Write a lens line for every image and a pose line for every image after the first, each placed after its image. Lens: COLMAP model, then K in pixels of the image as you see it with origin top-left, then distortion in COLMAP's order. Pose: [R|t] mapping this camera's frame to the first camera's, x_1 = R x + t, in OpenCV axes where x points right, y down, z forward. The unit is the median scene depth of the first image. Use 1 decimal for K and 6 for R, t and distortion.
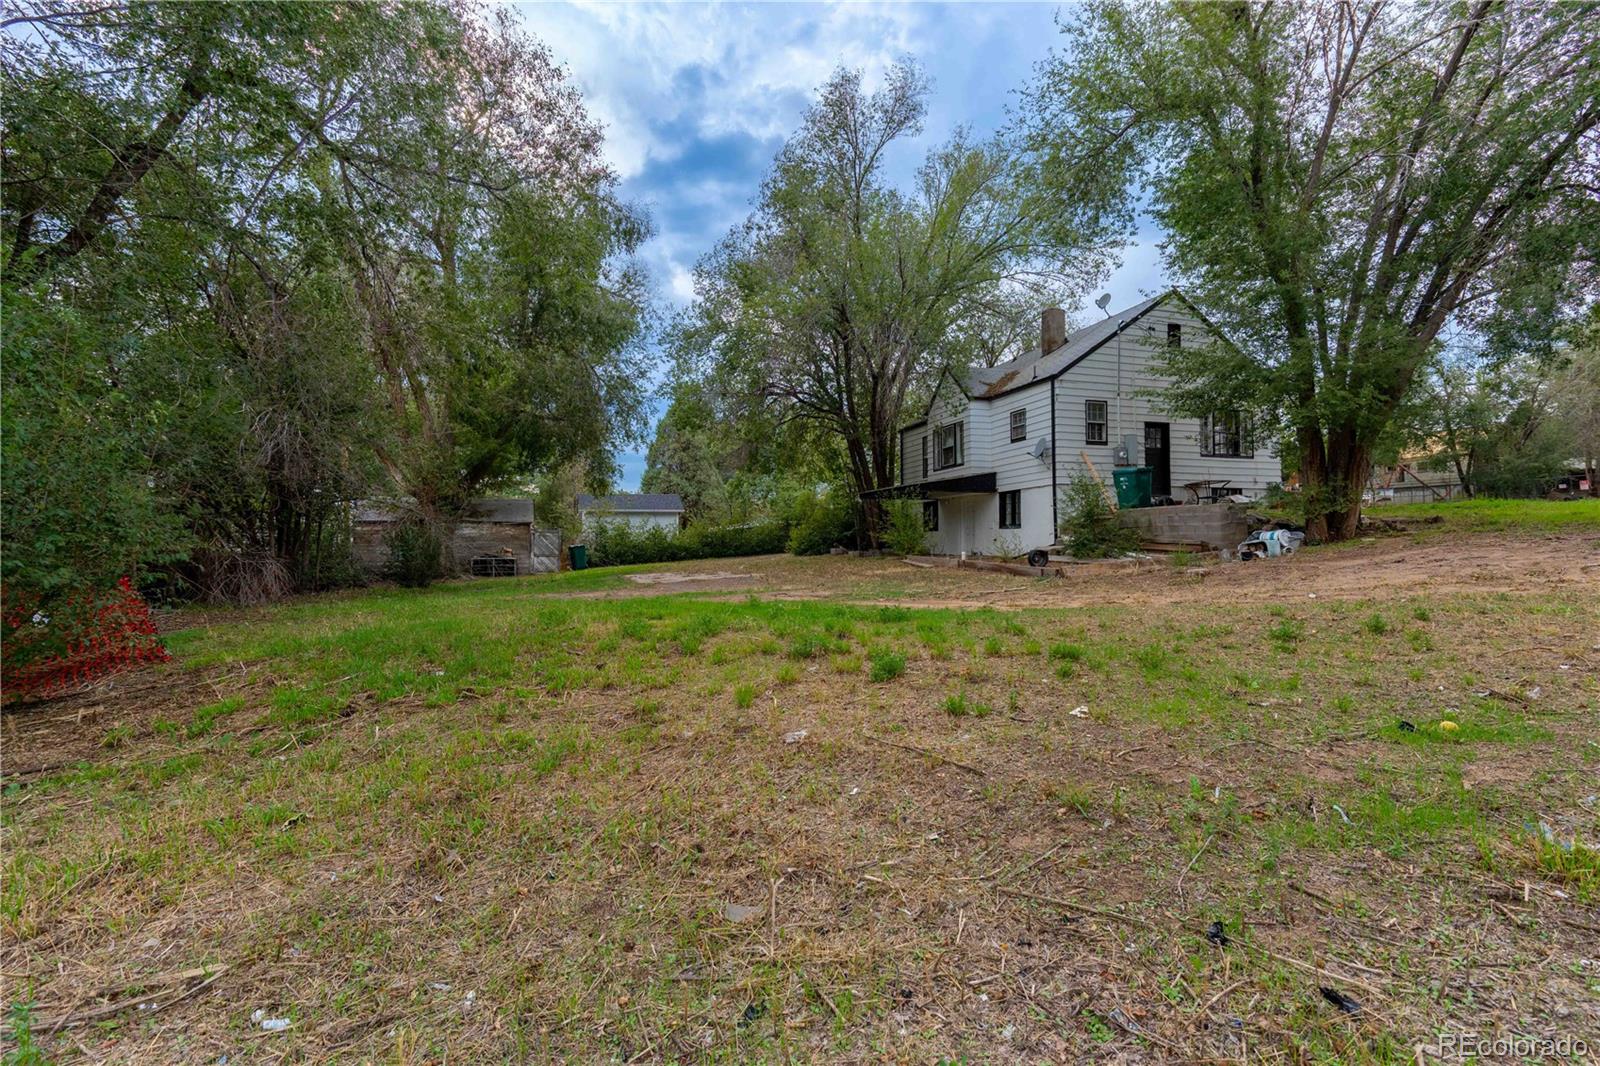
lens RADIAL K [[698.8, 0, 800.0], [0, 698.8, 533.0], [0, 0, 1]] dist [0.045127, -0.014849]
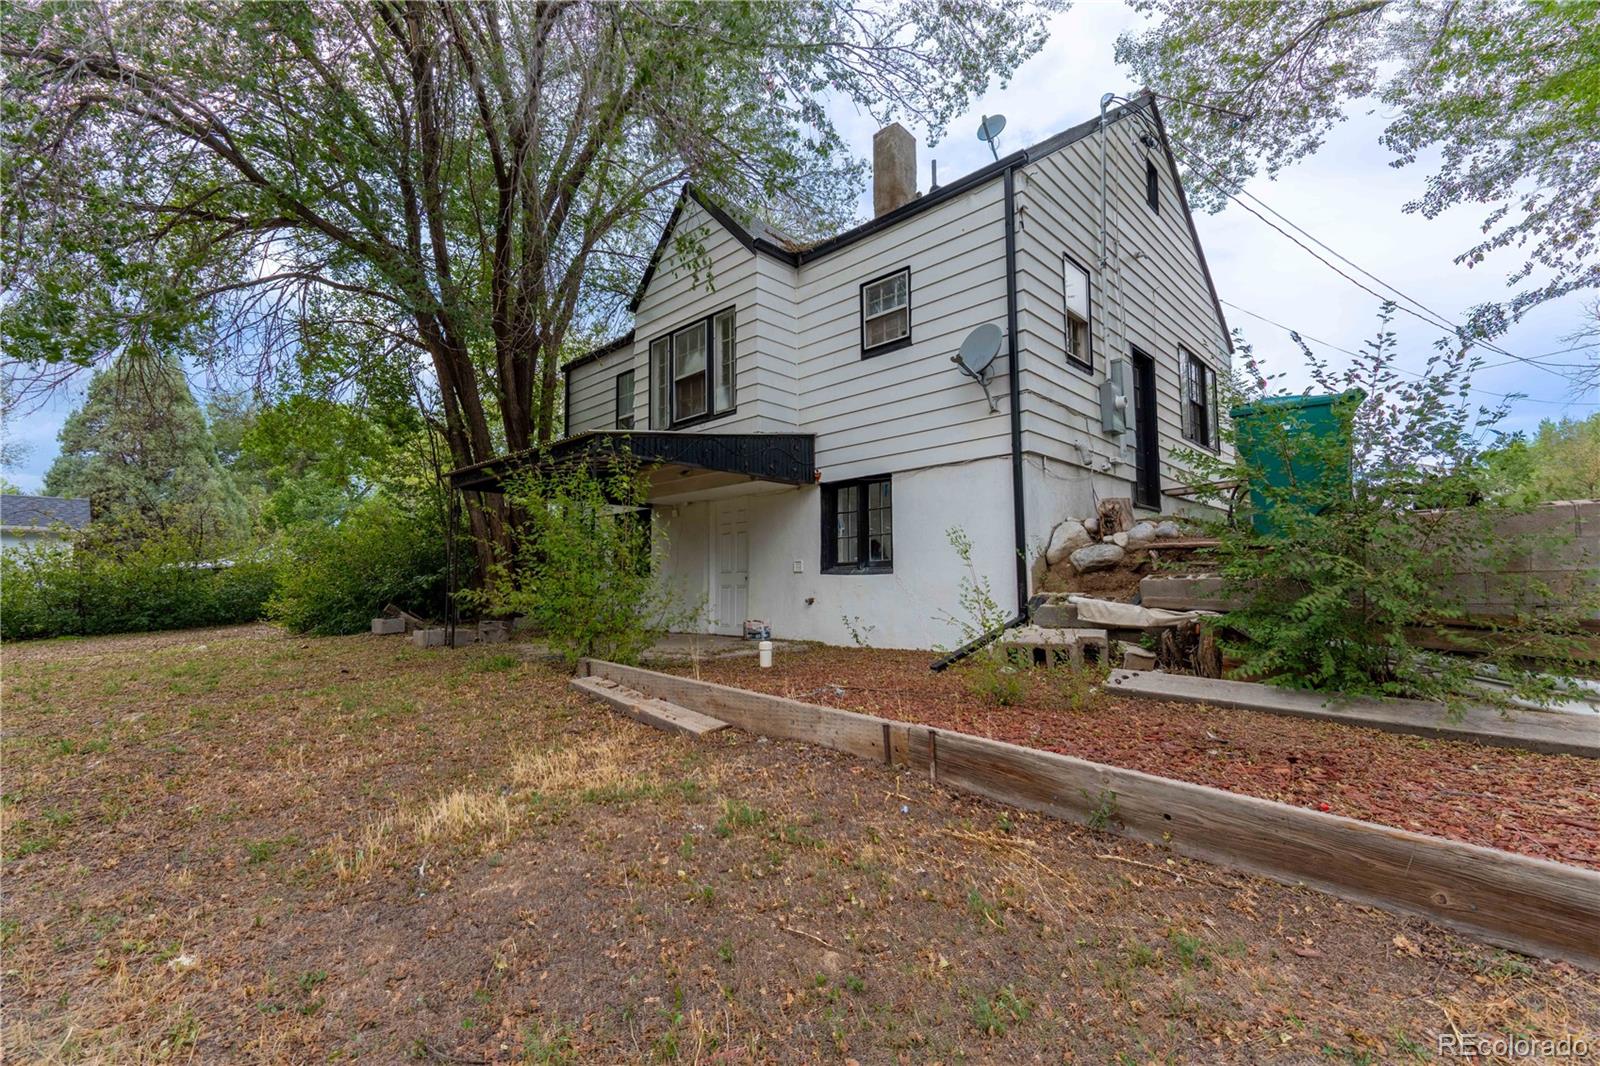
lens RADIAL K [[698.8, 0, 800.0], [0, 698.8, 533.0], [0, 0, 1]] dist [0.045127, -0.014849]
pose [[0.885644, 0.038346, 0.462780, 0.082858], [-0.009409, 0.997862, -0.064676, -0.002734], [-0.464270, 0.052925, 0.884111, 0.629110]]
